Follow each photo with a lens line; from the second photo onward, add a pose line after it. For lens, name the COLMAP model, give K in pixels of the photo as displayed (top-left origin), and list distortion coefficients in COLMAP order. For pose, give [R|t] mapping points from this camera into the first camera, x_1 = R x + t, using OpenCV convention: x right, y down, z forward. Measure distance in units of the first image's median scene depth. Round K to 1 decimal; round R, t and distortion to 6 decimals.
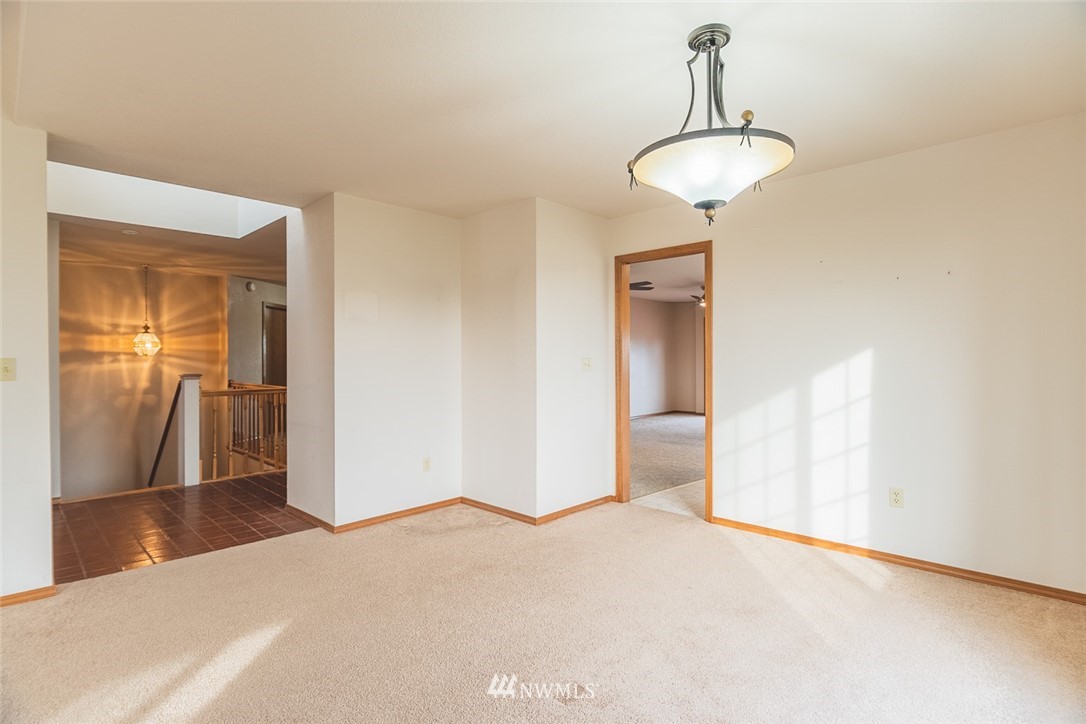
lens RADIAL K [[530.4, 0, 540.0], [0, 530.4, 358.9], [0, 0, 1]] dist [-0.012092, -0.000444]
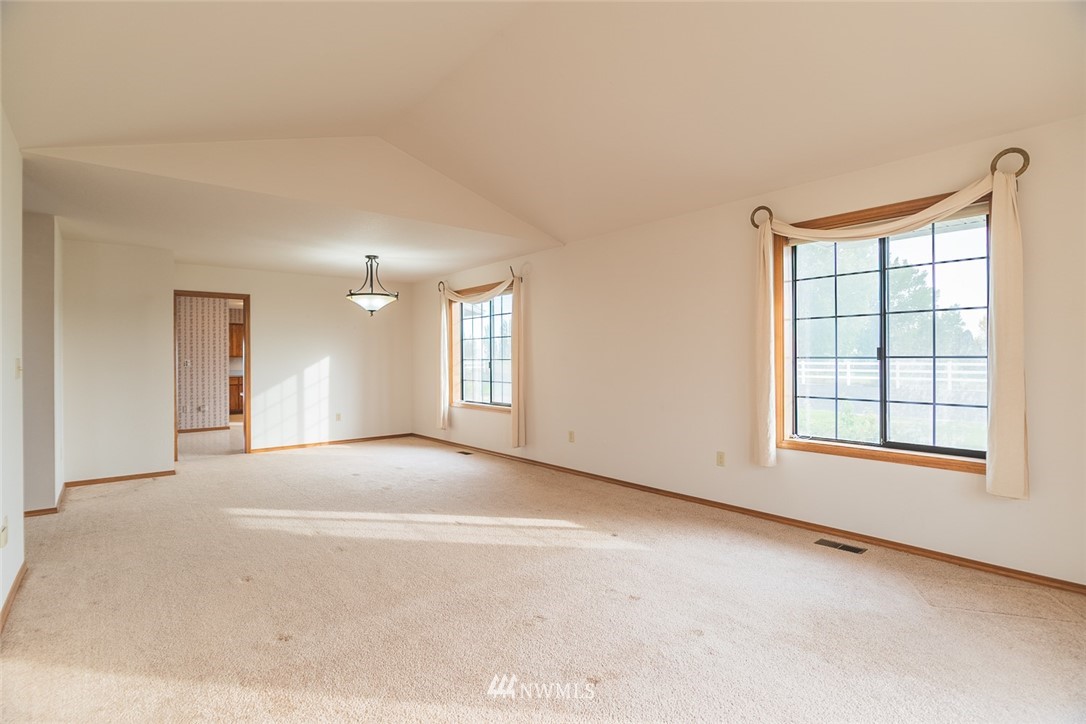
lens RADIAL K [[530.4, 0, 540.0], [0, 530.4, 358.9], [0, 0, 1]] dist [-0.012092, -0.000444]
pose [[0.102973, 0.005358, 0.994670, -1.550156], [0.006412, 0.999961, -0.006051, 0.011163], [-0.994663, 0.007001, 0.102935, -0.177624]]
